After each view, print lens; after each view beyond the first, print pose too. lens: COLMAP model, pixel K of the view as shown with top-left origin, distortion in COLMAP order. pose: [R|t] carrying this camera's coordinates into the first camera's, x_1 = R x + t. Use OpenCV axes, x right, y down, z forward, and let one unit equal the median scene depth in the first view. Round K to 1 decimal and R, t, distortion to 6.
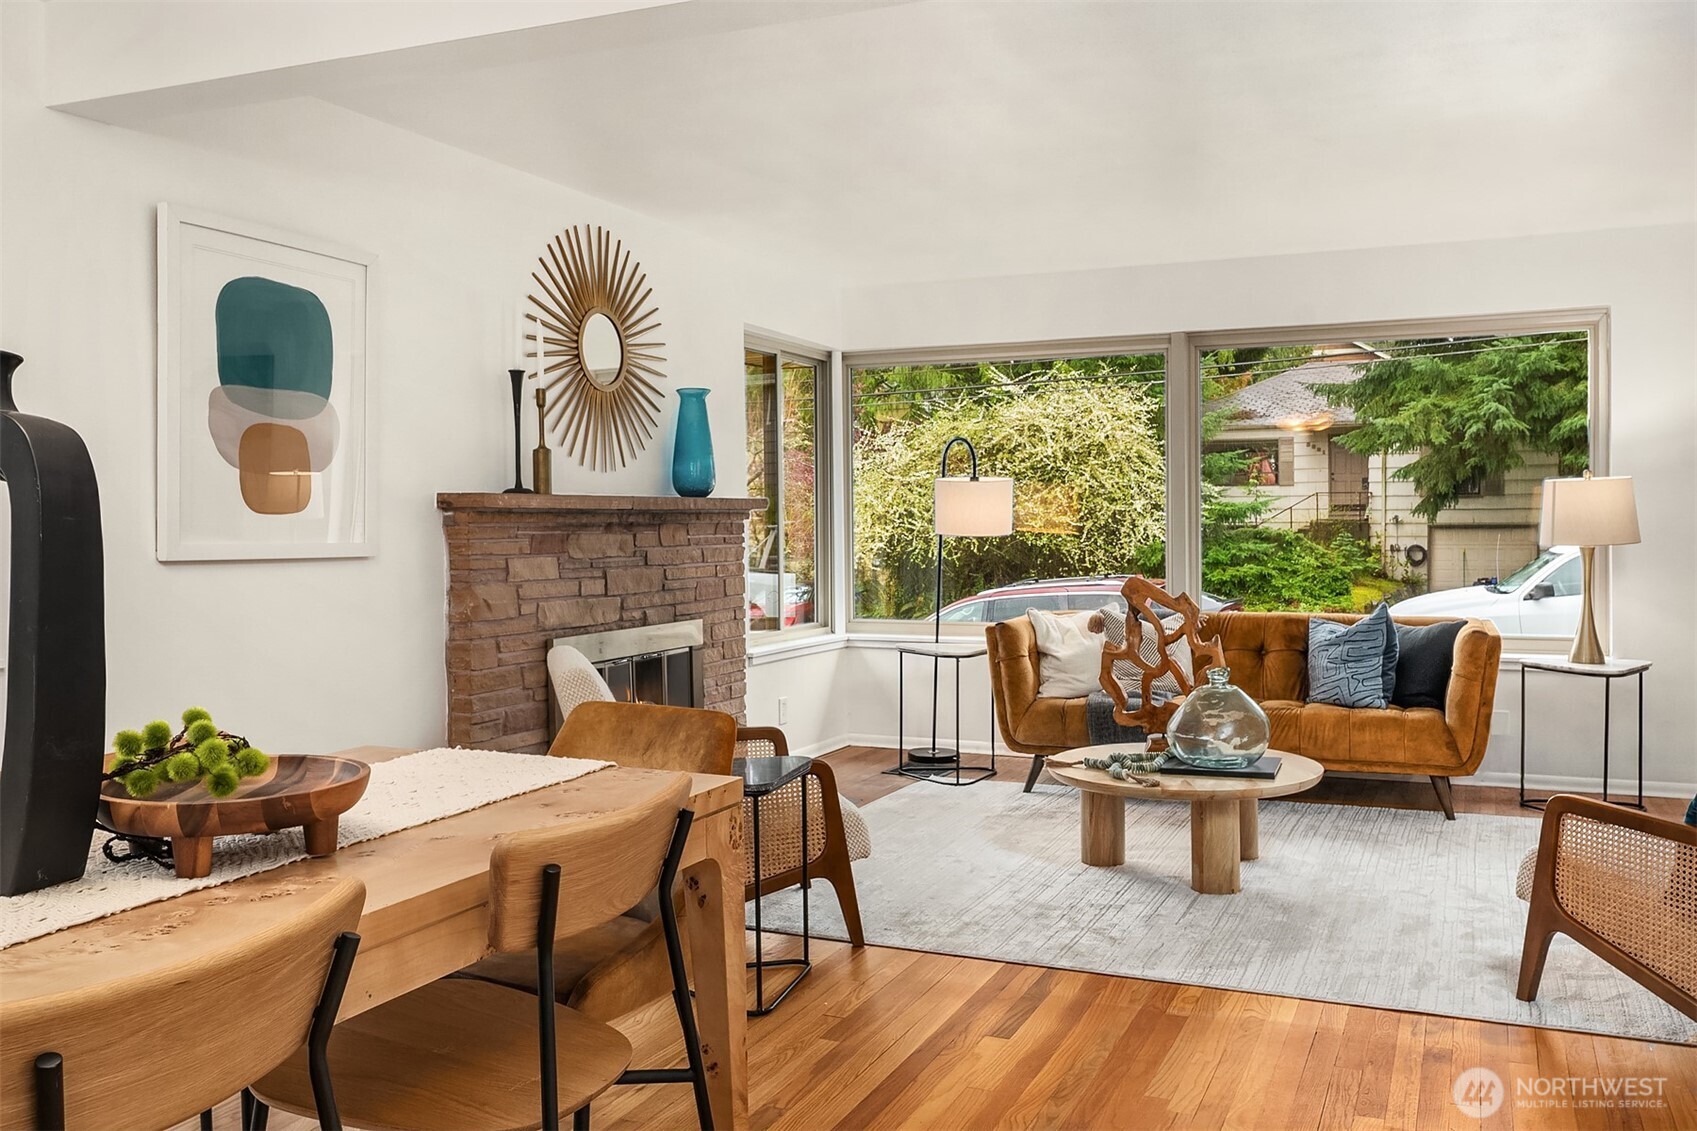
lens RADIAL K [[1412.5, 0, 848.5], [0, 1412.5, 565.5], [0, 0, 1]] dist [0.007483, 0.003467]
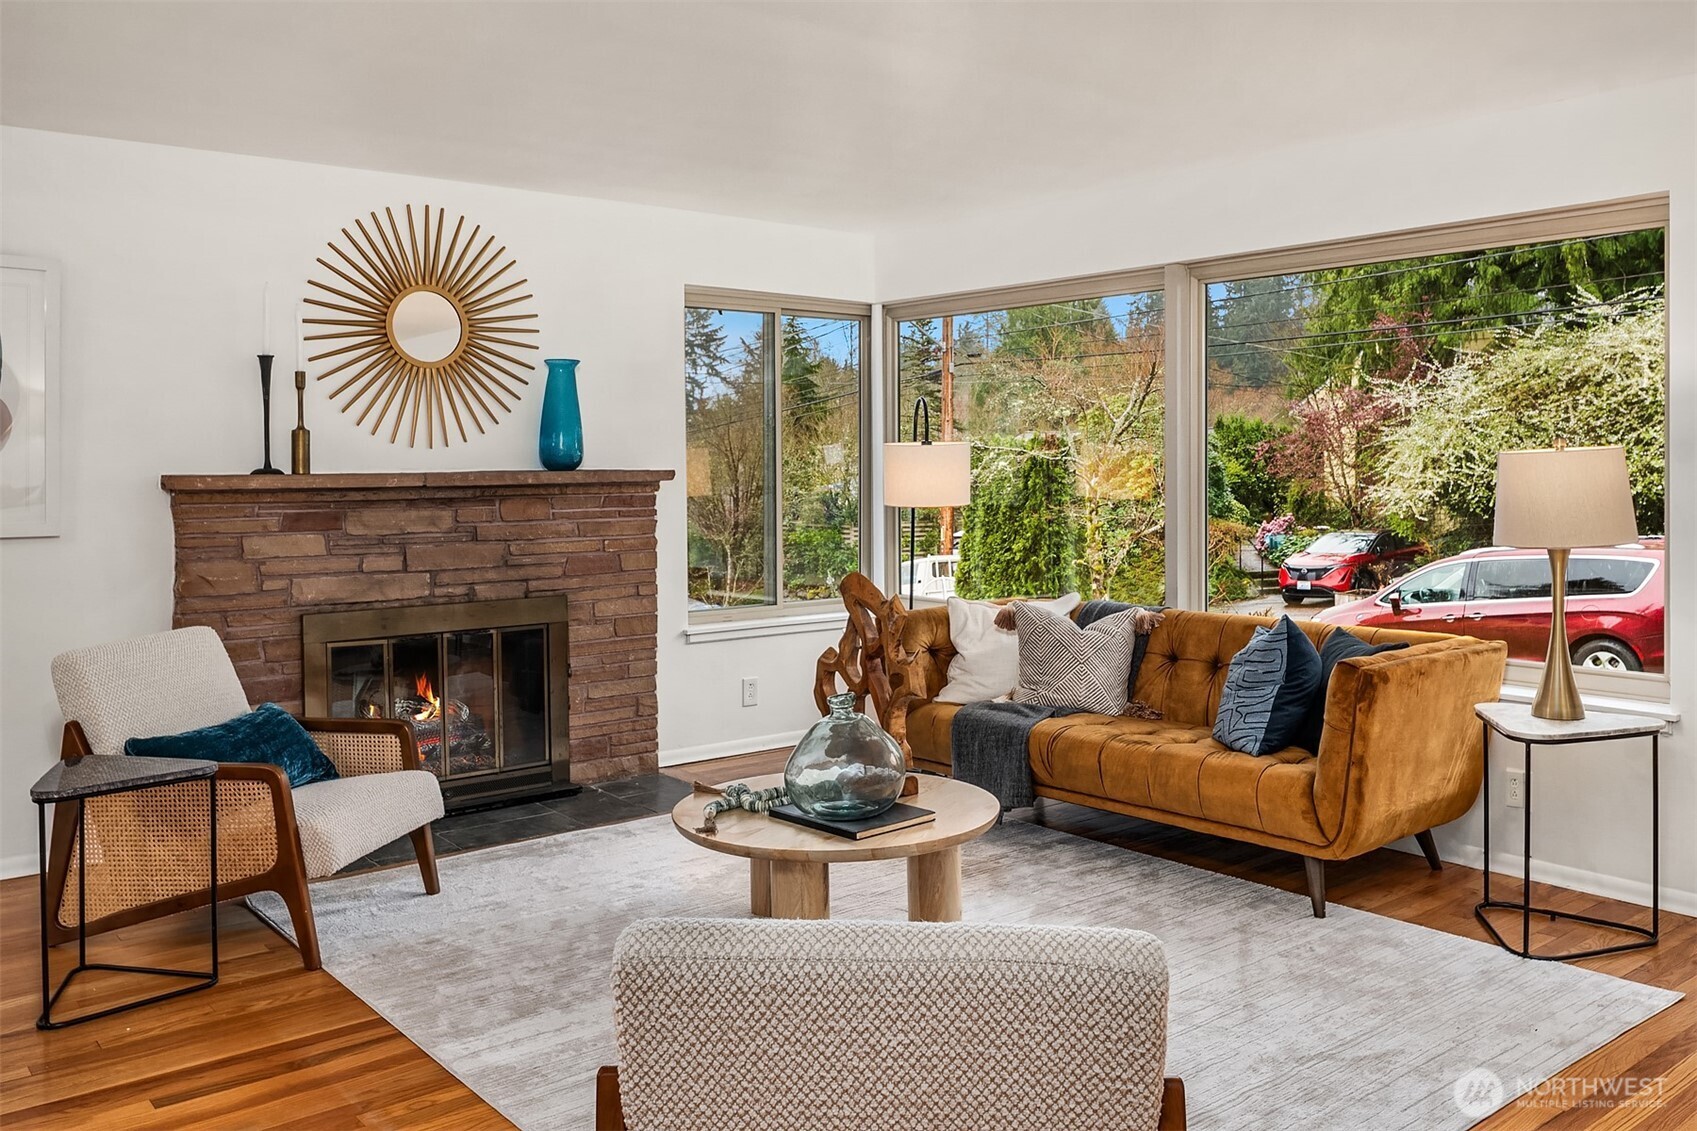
lens RADIAL K [[1396.1, 0, 844.0], [0, 1396.1, 485.8], [0, 0, 1]] dist [-0.010270, 0.000572]
pose [[0.887932, 0.007116, -0.459919, 0.523546], [-0.012598, 0.999881, -0.008852, -0.032473], [0.459802, 0.013654, 0.887917, 0.241081]]
